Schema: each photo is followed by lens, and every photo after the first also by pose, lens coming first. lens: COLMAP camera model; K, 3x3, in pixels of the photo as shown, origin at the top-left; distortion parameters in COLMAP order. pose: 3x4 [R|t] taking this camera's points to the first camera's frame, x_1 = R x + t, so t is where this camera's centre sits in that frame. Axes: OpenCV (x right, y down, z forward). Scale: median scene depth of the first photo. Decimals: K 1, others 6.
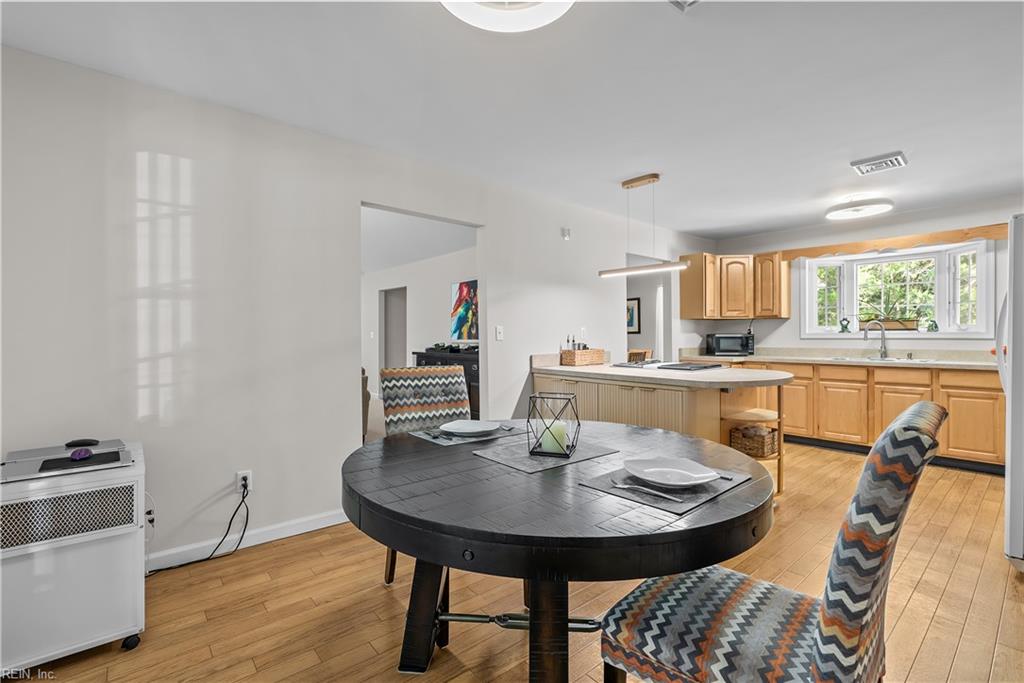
lens RADIAL K [[464.3, 0, 514.9], [0, 464.3, 337.8], [0, 0, 1]] dist [-0.013630, 0.004361]
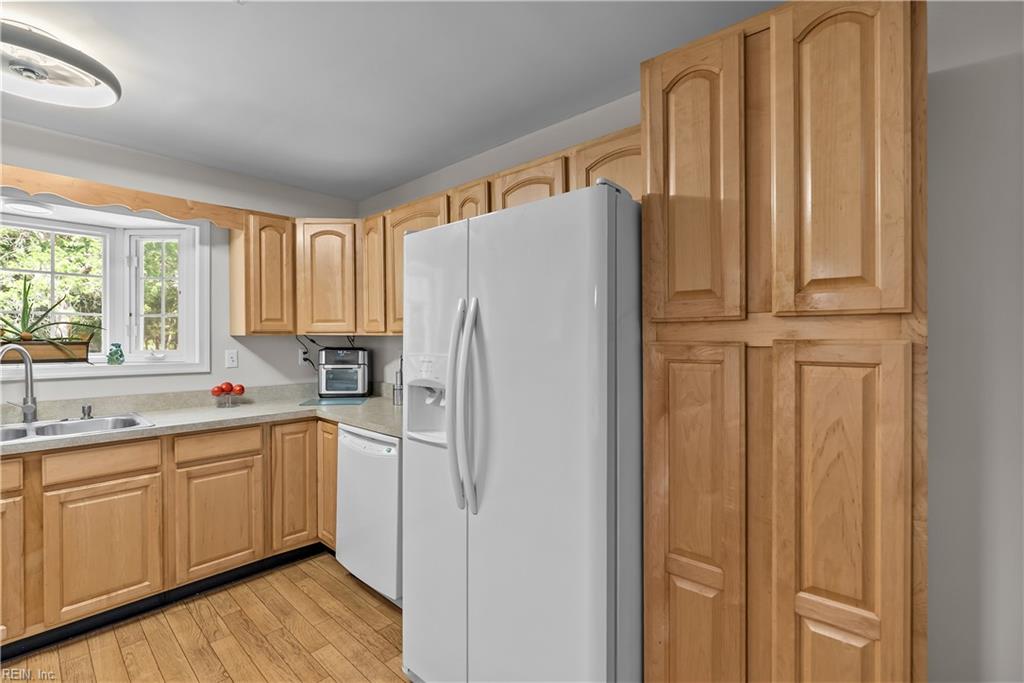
lens RADIAL K [[464.3, 0, 511.9], [0, 464.3, 337.5], [0, 0, 1]] dist [-0.013630, 0.004361]
pose [[-0.120252, 0.005898, 0.992726, 0.253113], [0.004597, 0.999975, -0.005384, -0.037393], [-0.992733, 0.003916, -0.120276, 0.534583]]
